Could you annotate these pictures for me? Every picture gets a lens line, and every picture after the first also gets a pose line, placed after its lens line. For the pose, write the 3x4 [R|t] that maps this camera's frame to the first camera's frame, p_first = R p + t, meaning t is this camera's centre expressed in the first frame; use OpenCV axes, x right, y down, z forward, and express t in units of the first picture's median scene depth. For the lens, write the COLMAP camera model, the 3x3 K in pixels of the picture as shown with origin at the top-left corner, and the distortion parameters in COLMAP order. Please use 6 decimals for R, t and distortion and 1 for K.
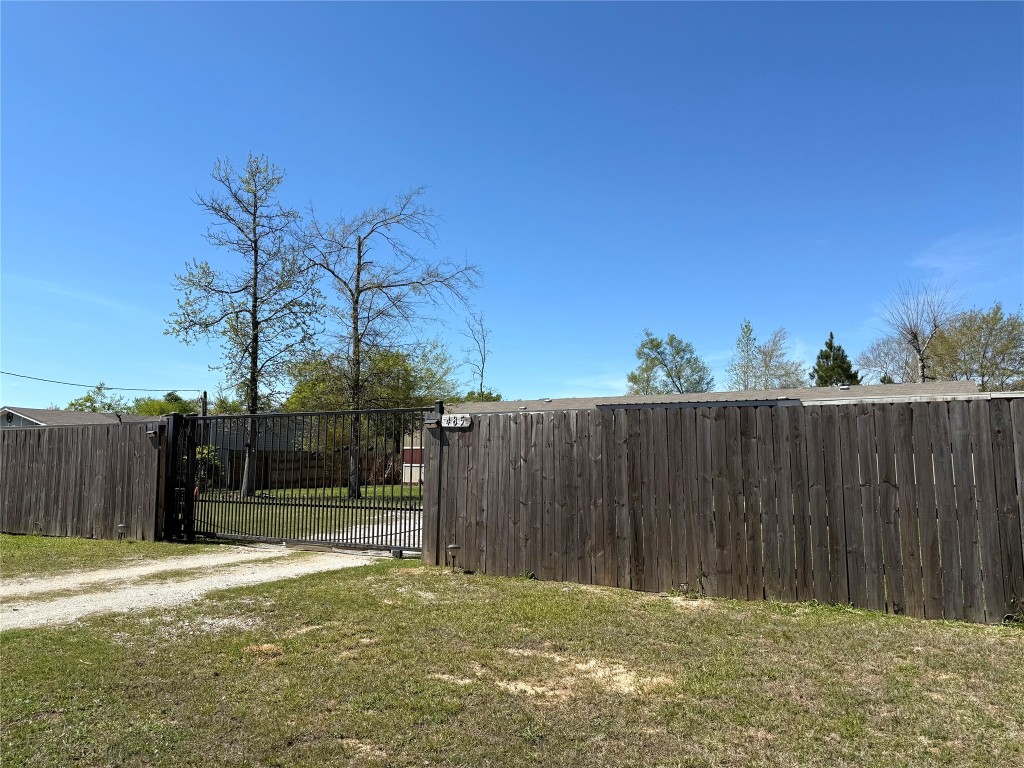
lens RADIAL K [[732.5, 0, 503.6], [0, 732.5, 376.2], [0, 0, 1]] dist [0.036796, -0.047967]
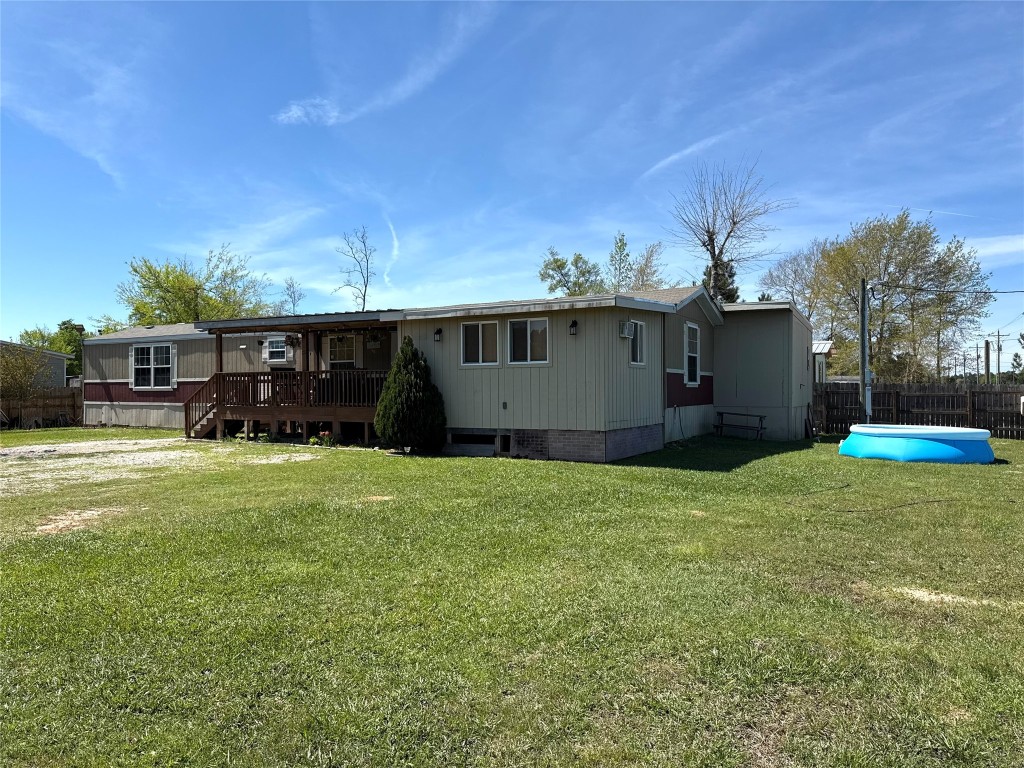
lens RADIAL K [[732.5, 0, 512.9], [0, 732.5, 388.1], [0, 0, 1]] dist [0.036796, -0.047967]
pose [[0.999995, -0.002026, 0.002471, 0.331730], [0.001744, 0.994016, 0.109222, 0.018829], [-0.002677, -0.109217, 0.994014, 0.203375]]
